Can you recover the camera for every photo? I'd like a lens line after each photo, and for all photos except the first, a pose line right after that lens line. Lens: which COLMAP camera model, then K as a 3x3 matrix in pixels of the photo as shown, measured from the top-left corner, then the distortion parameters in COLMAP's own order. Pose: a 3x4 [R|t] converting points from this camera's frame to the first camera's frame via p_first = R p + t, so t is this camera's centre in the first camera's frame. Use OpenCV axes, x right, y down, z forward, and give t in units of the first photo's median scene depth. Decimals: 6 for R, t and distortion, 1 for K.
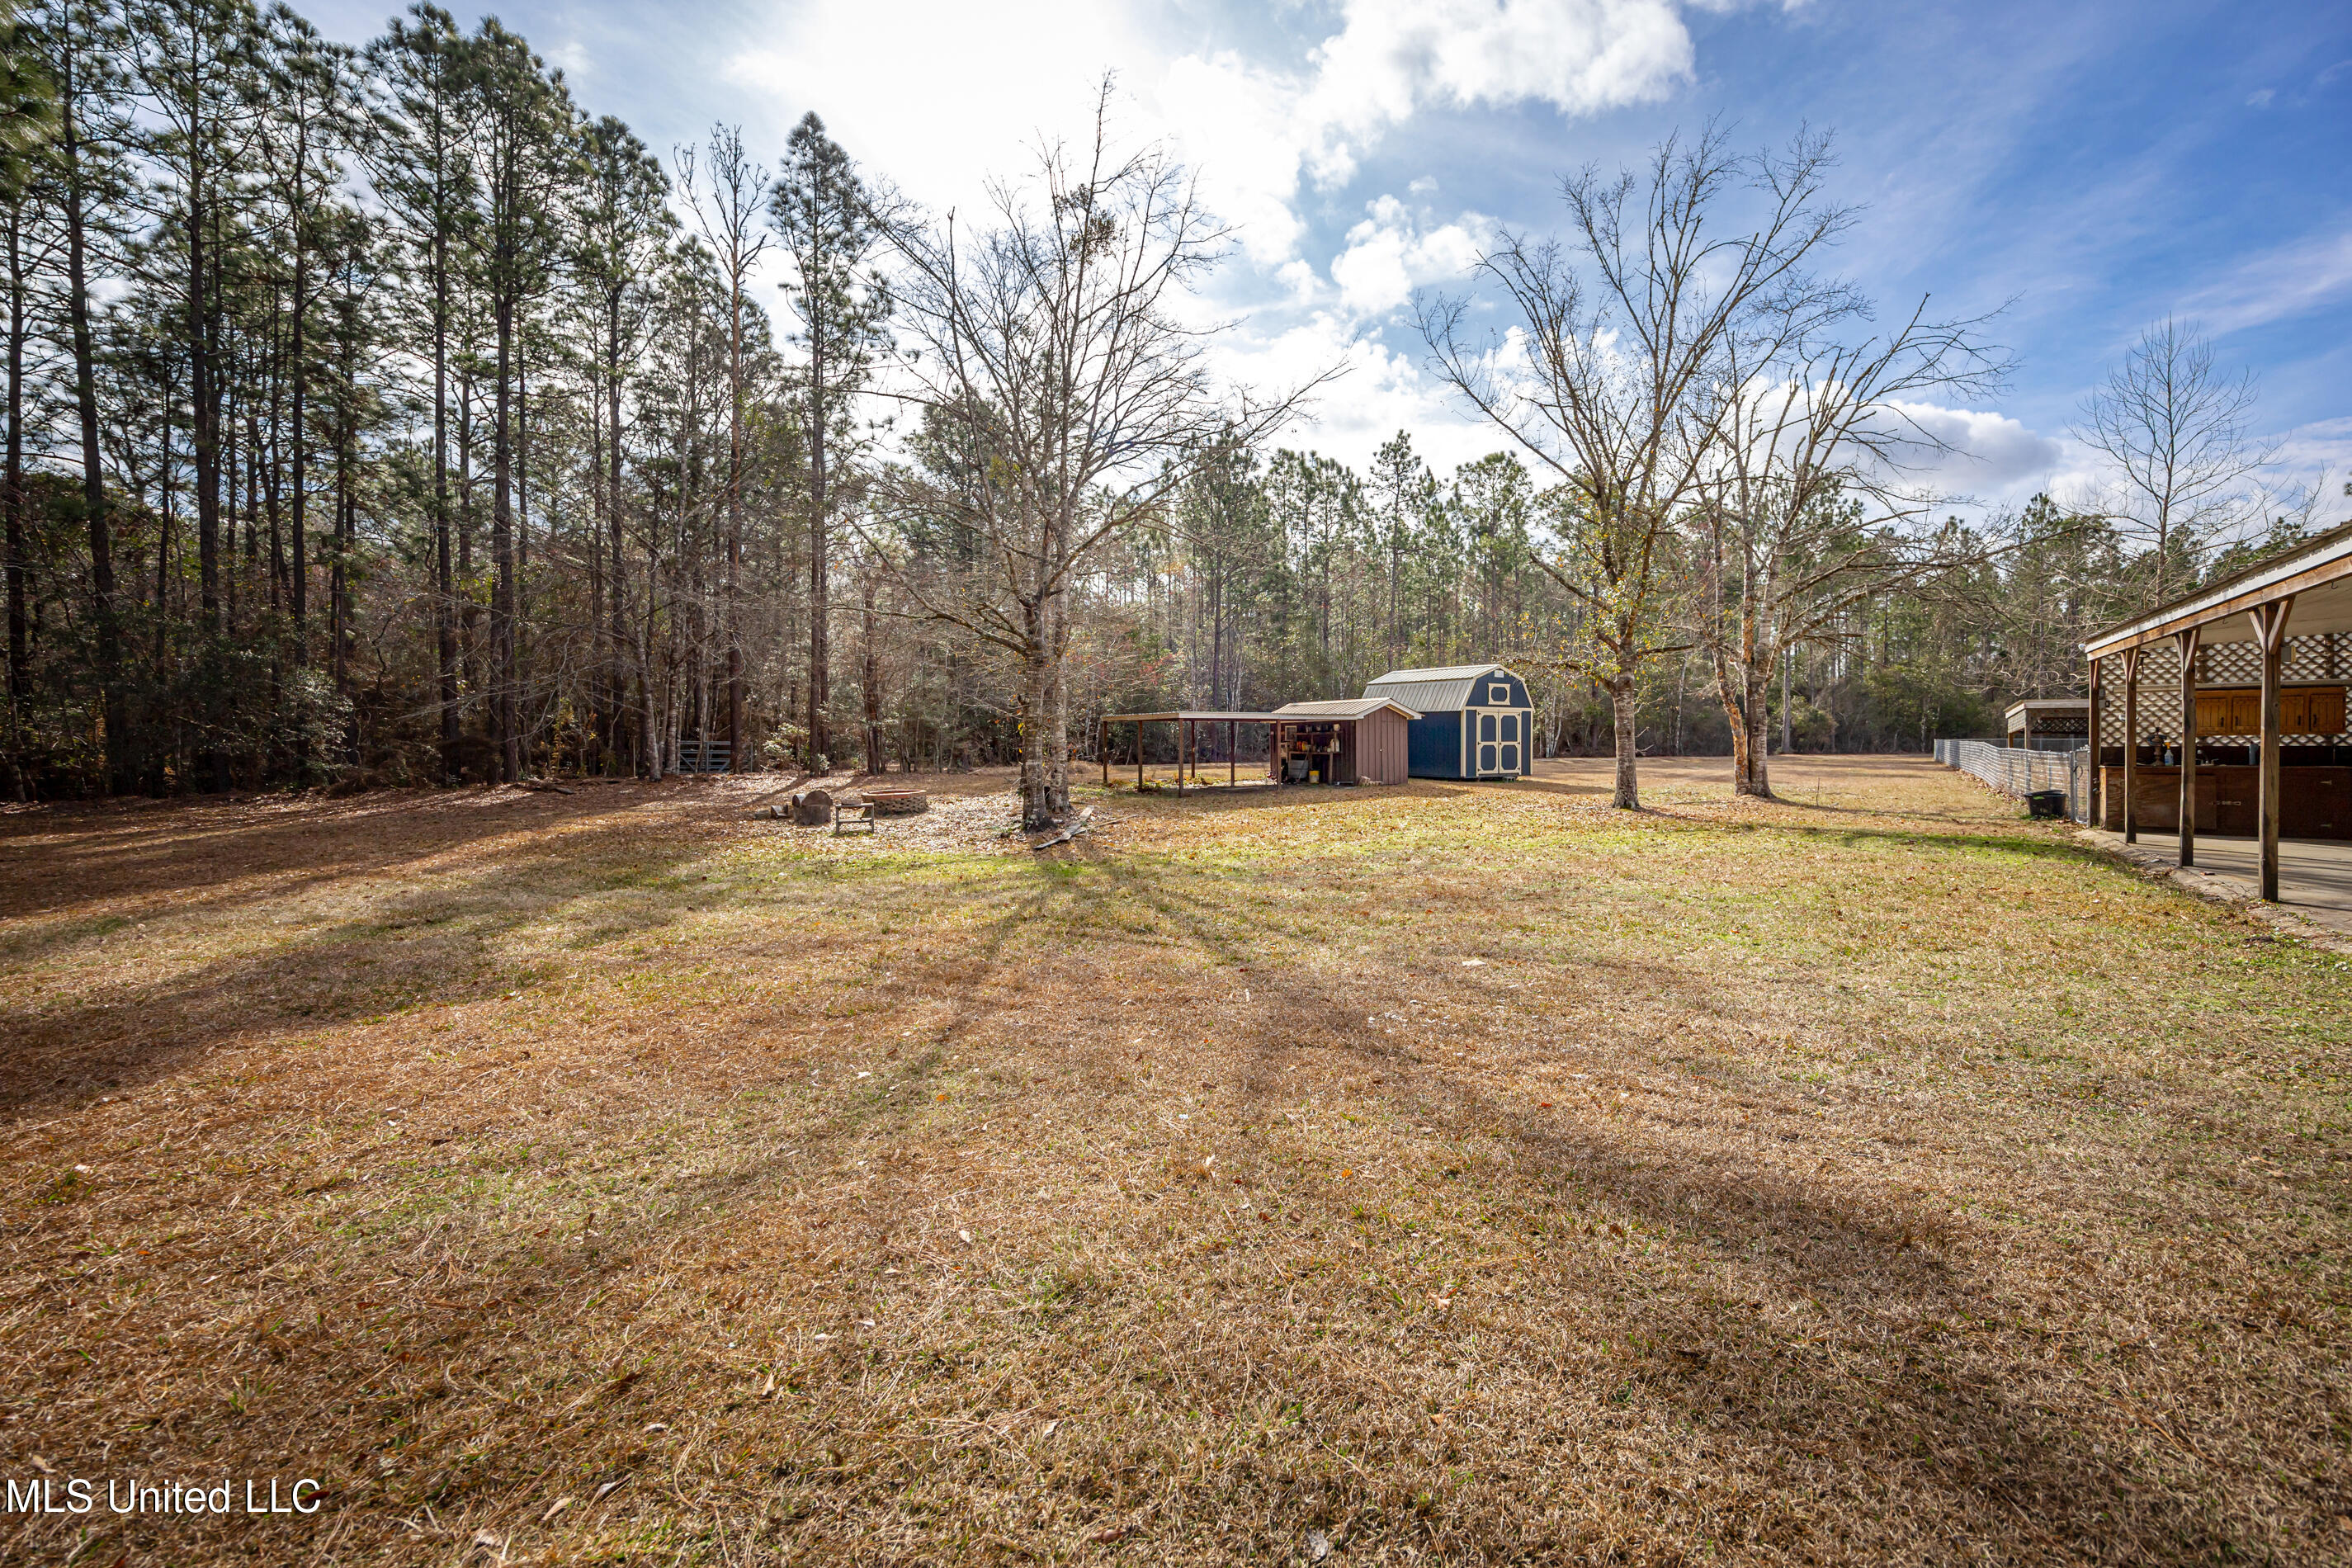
lens RADIAL K [[984.8, 0, 1320.9], [0, 984.8, 732.2], [0, 0, 1]] dist [-0.003046, 0.001651]
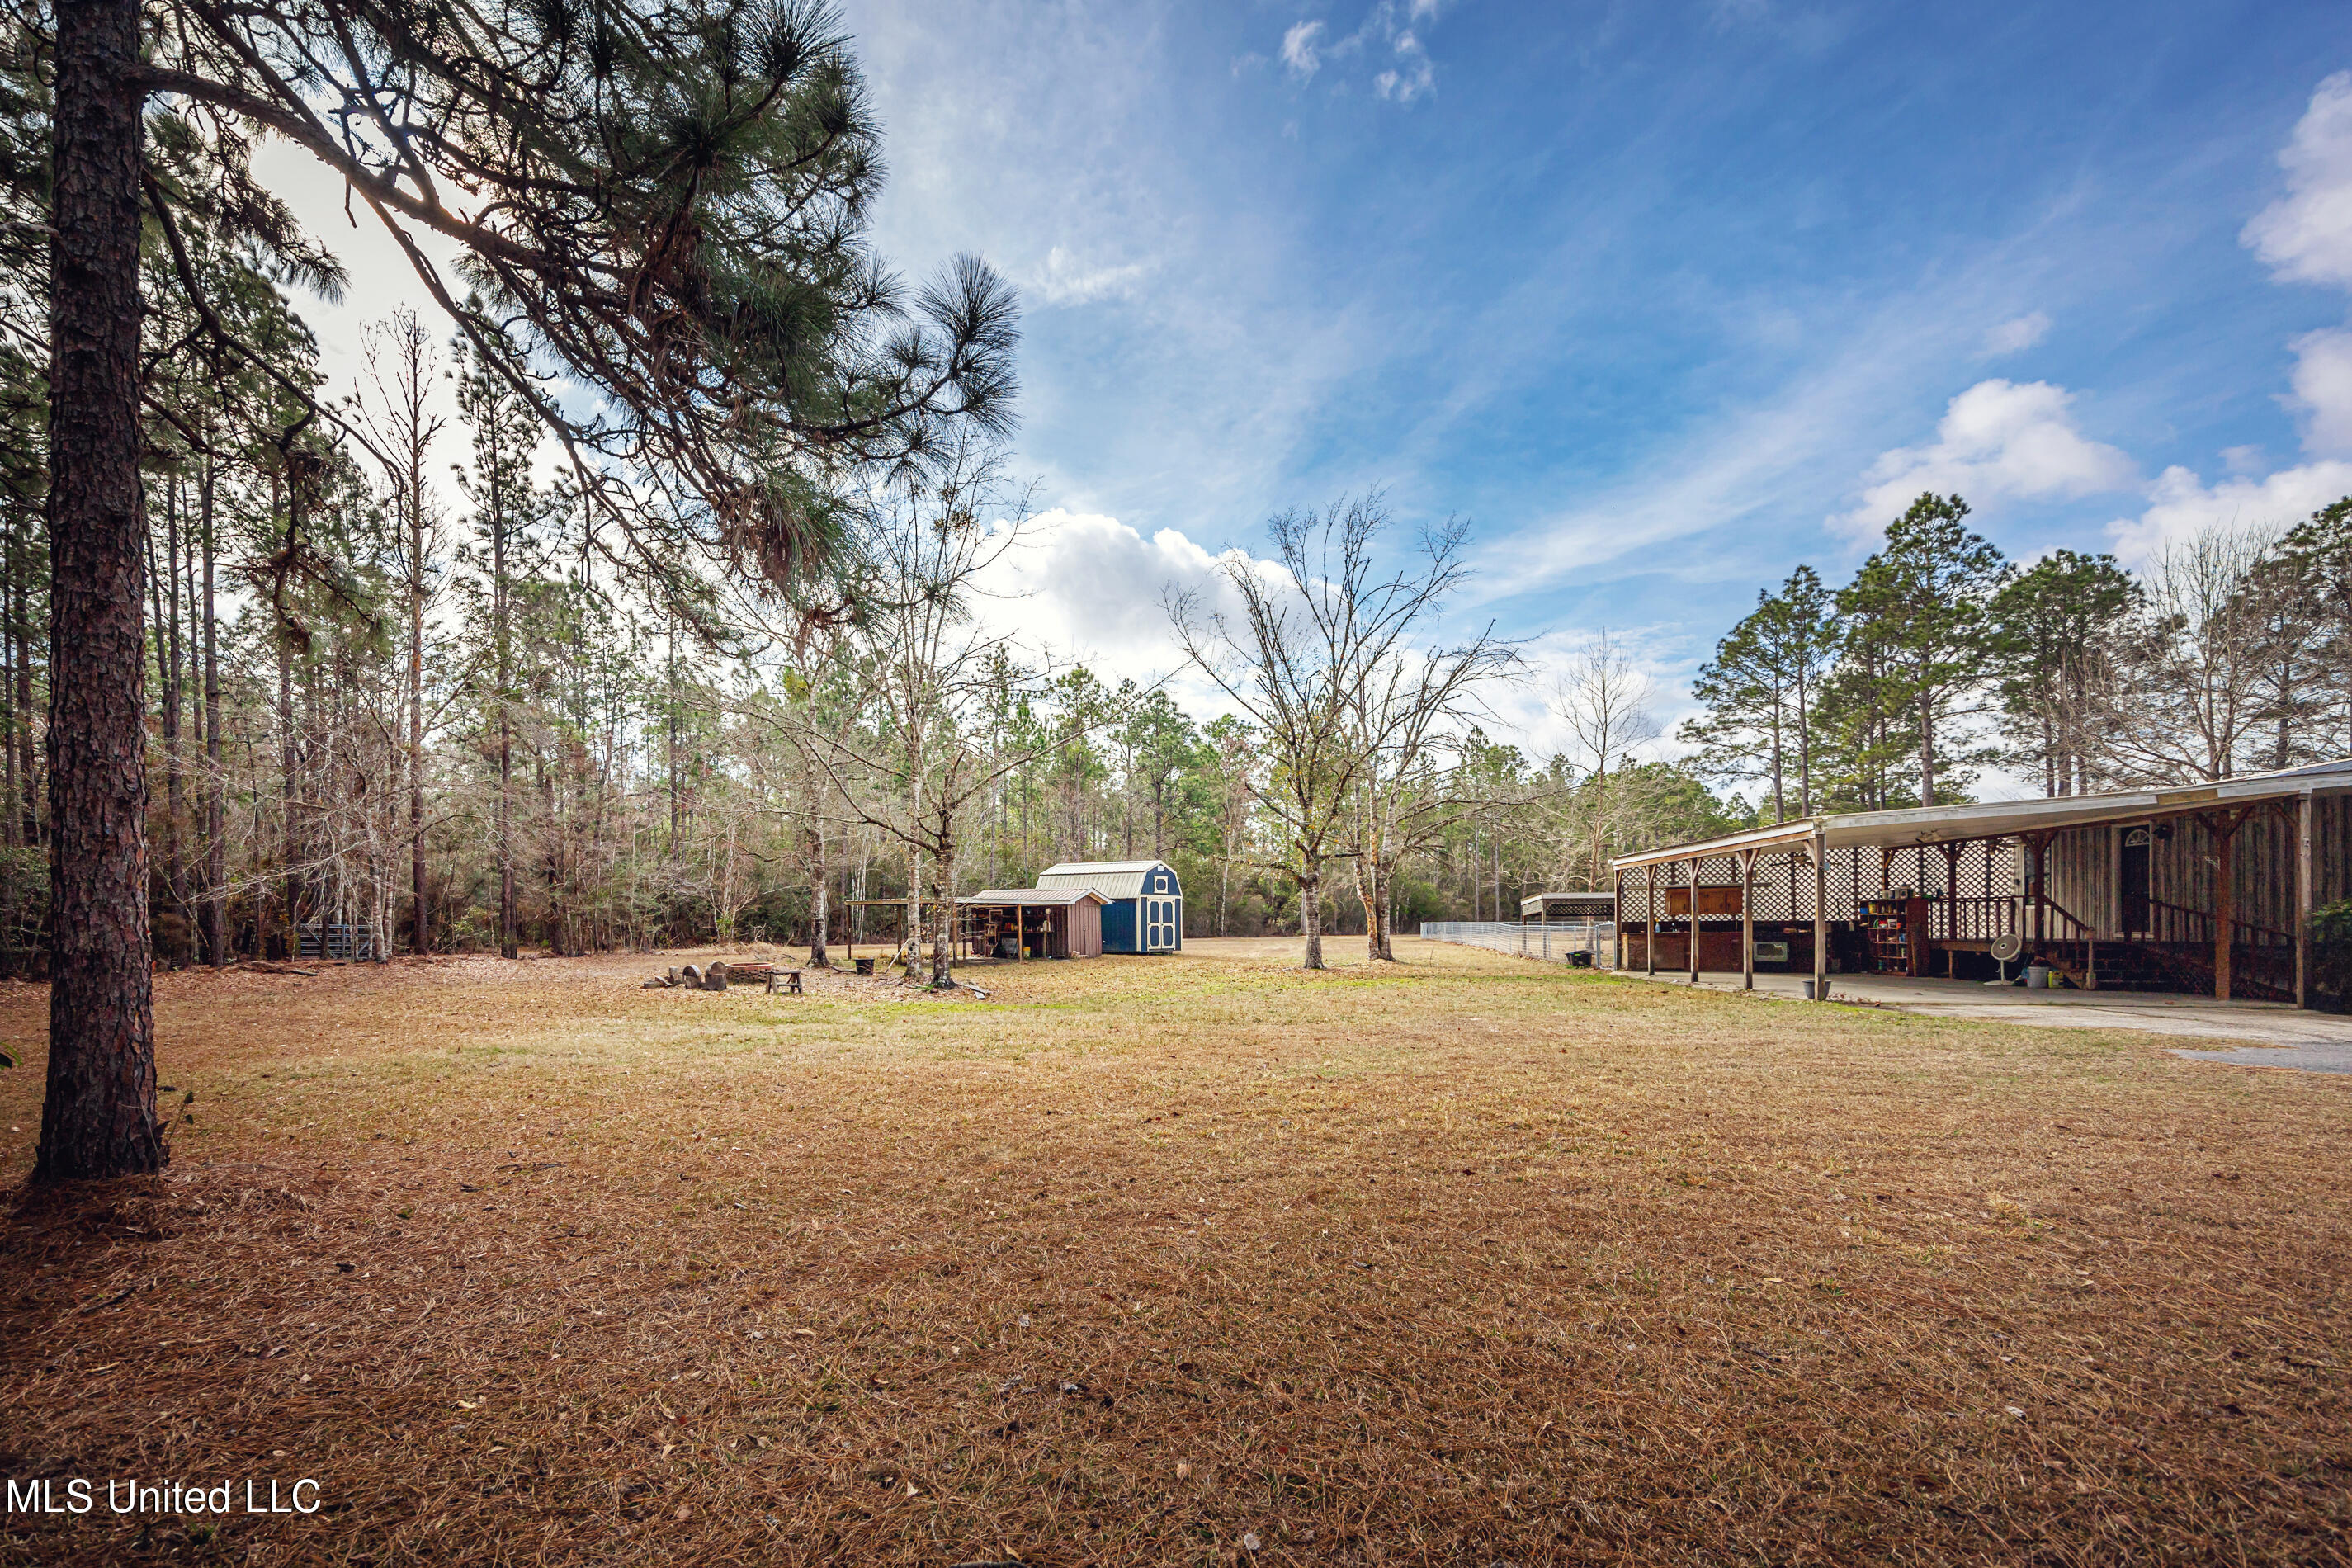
lens RADIAL K [[984.8, 0, 1075.8], [0, 984.8, 923.9], [0, 0, 1]] dist [-0.003046, 0.001651]
pose [[0.961433, -0.002492, 0.275027, -0.270924], [0.001438, 0.999991, 0.004034, 0.005961], [-0.275035, -0.003483, 0.961428, -0.166567]]
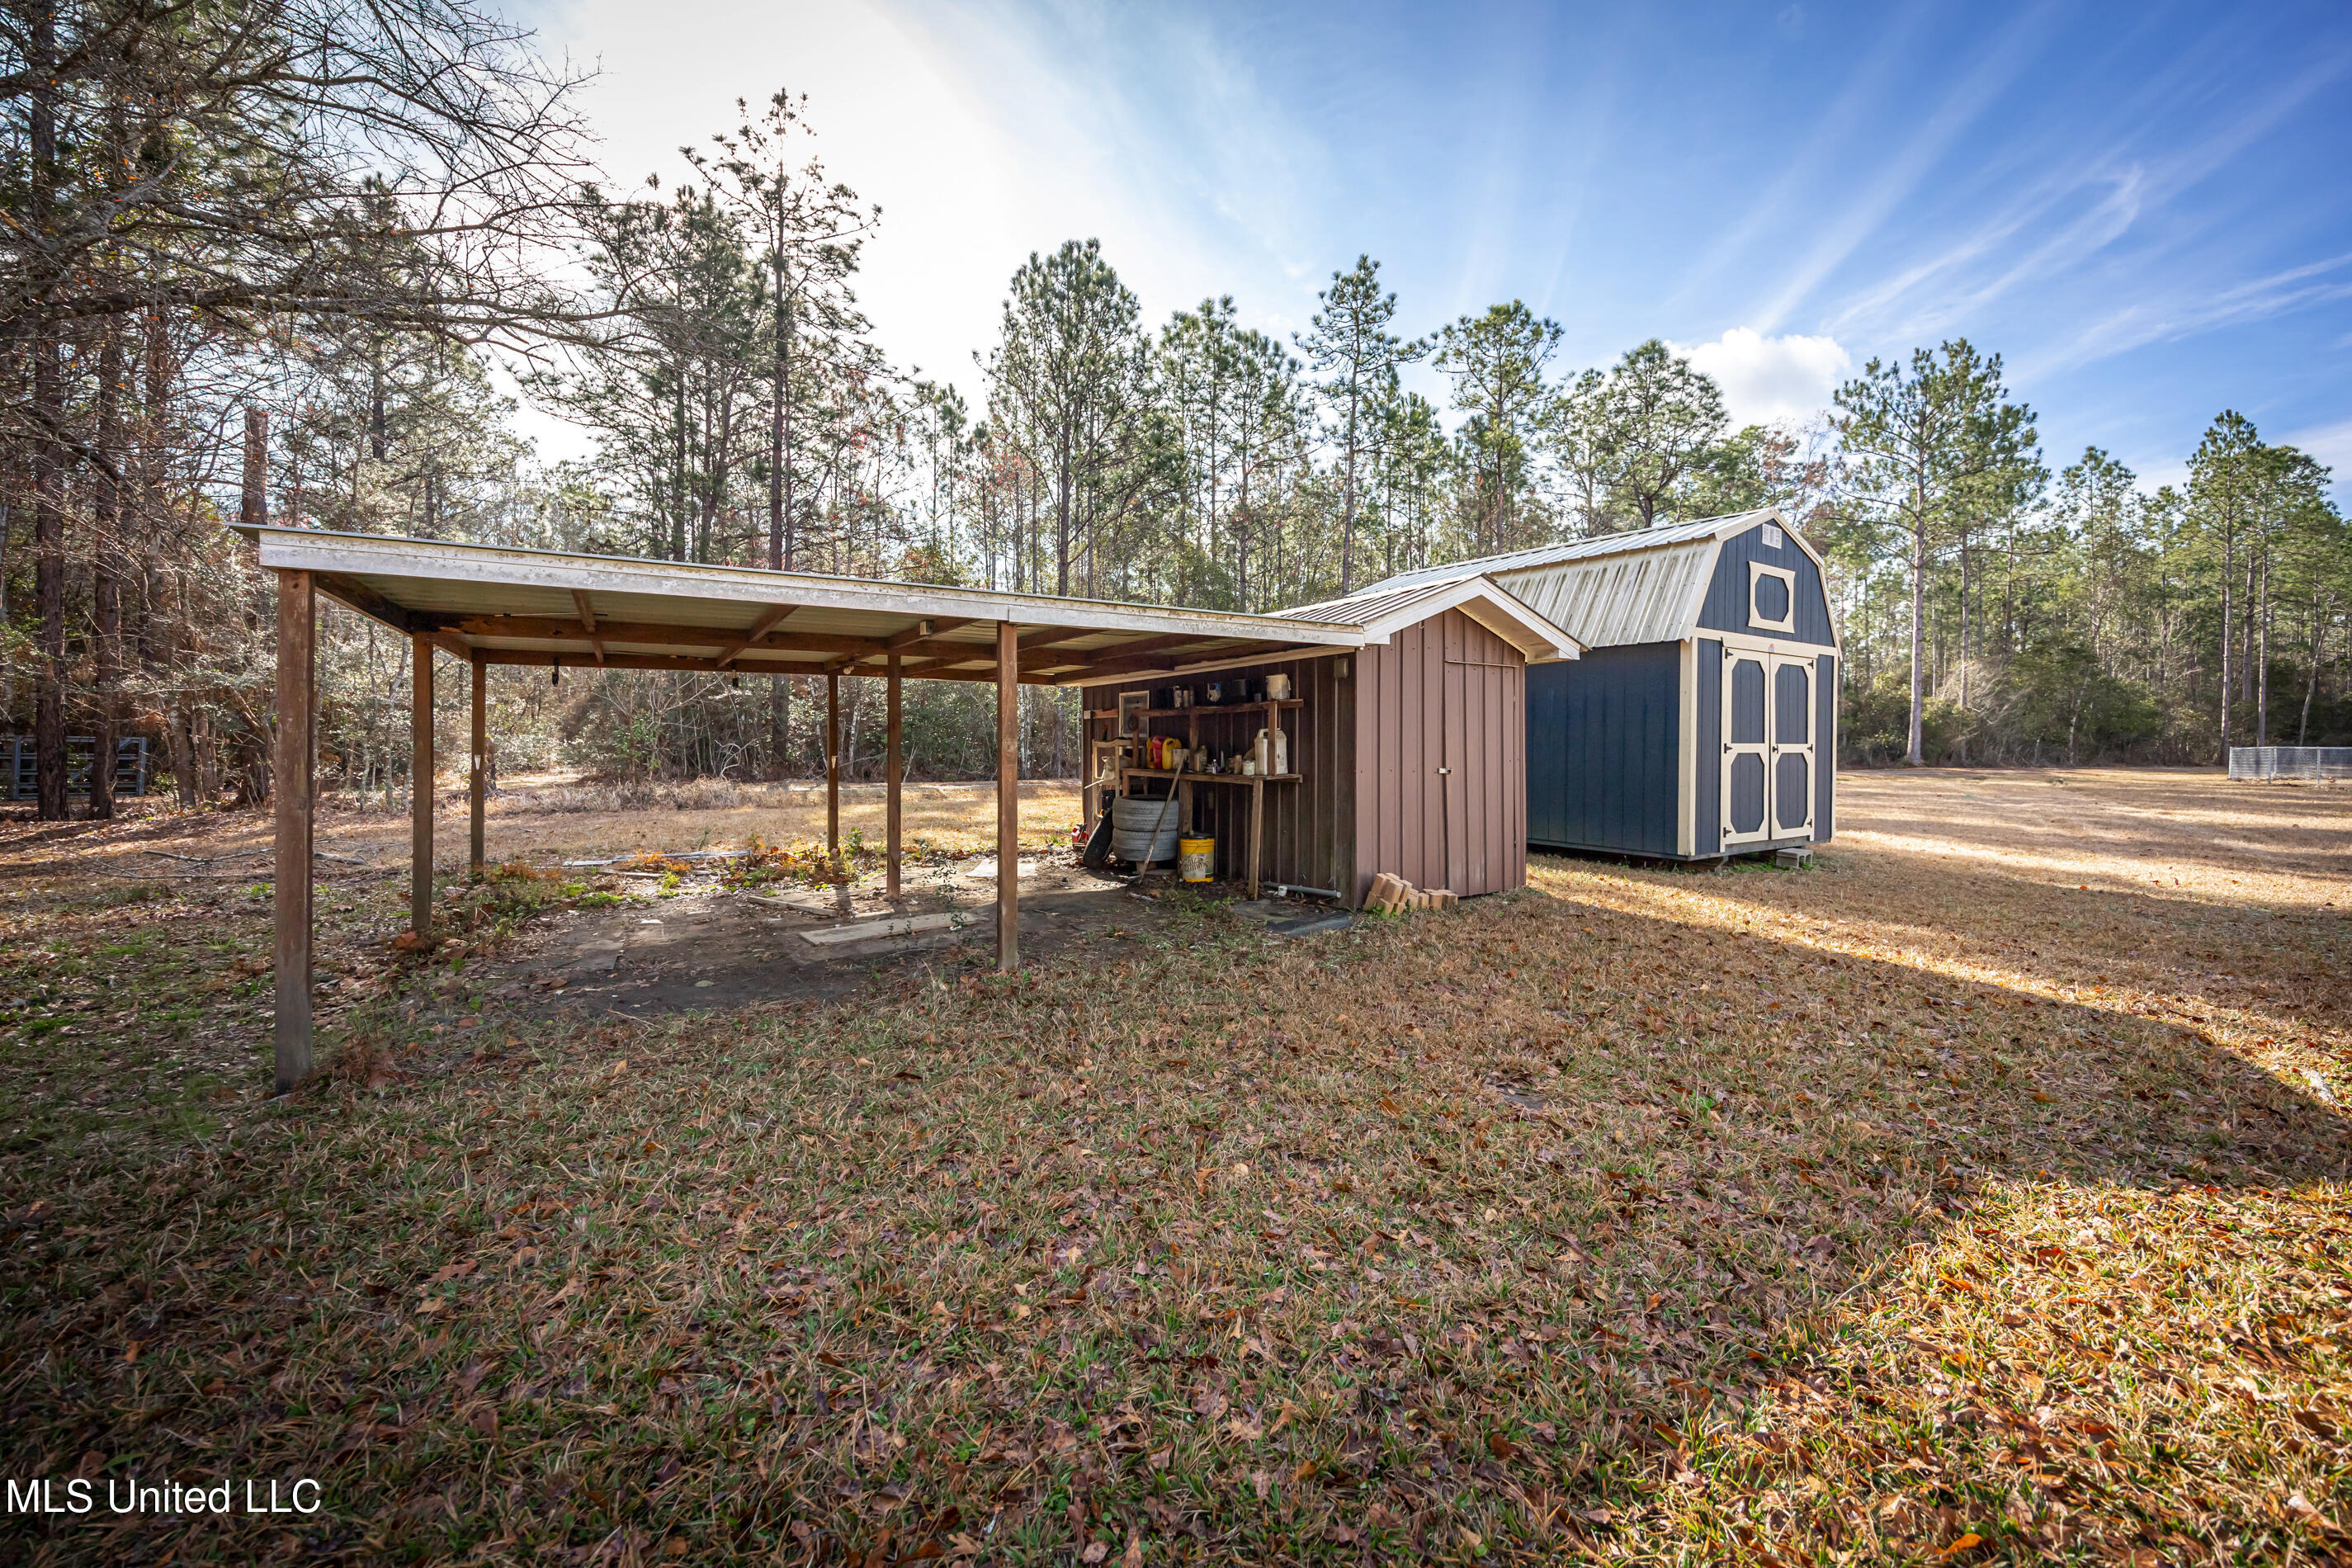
lens RADIAL K [[984.8, 0, 1241.6], [0, 984.8, 733.5], [0, 0, 1]] dist [-0.003046, 0.001651]
pose [[0.999971, 0.006599, 0.003918, 0.004088], [-0.006586, 0.999973, -0.003380, 0.008896], [-0.003940, 0.003354, 0.999987, 0.694227]]
